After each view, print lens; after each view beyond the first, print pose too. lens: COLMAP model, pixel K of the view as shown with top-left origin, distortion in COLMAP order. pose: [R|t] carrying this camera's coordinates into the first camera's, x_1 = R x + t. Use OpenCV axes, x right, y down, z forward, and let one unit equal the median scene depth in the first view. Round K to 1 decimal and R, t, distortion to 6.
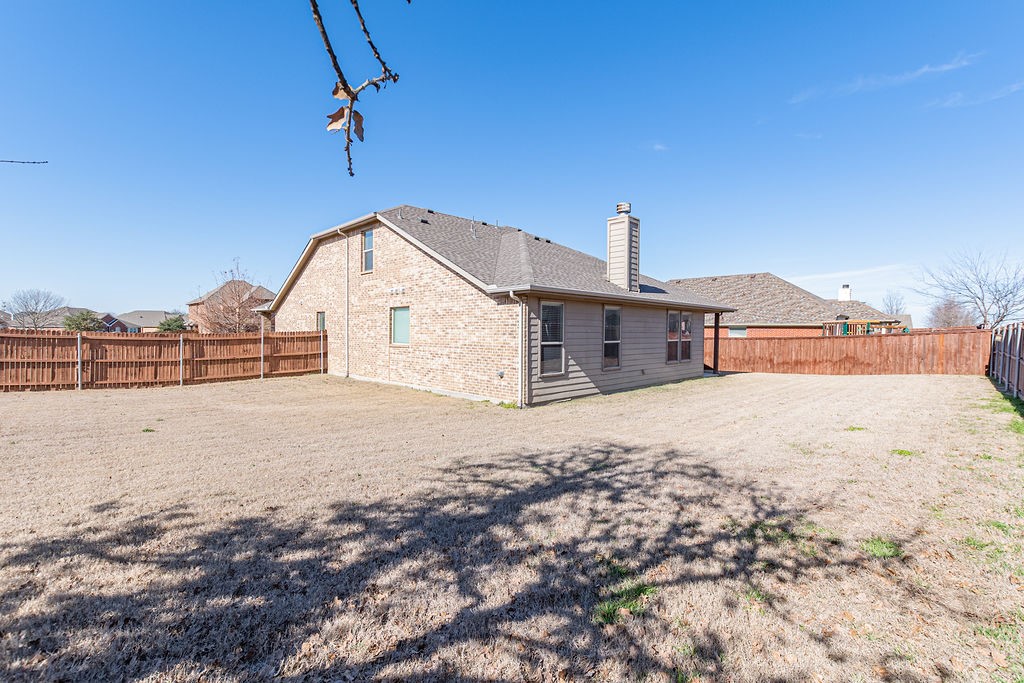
lens RADIAL K [[447.4, 0, 511.5], [0, 447.4, 343.7], [0, 0, 1]] dist [0.002720, 0.000034]
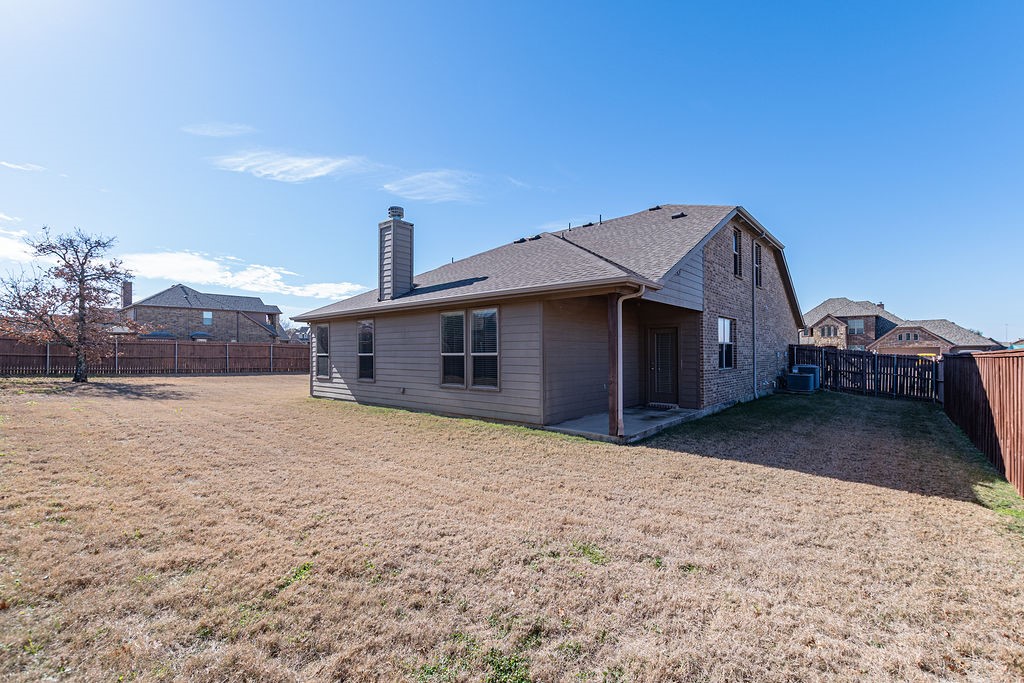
lens RADIAL K [[447.4, 0, 511.6], [0, 447.4, 341.7], [0, 0, 1]] dist [0.002720, 0.000034]
pose [[0.067069, -0.006192, -0.997729, 1.289955], [0.000474, 0.999981, -0.006174, -0.027537], [0.997748, -0.000059, 0.067071, 1.283755]]
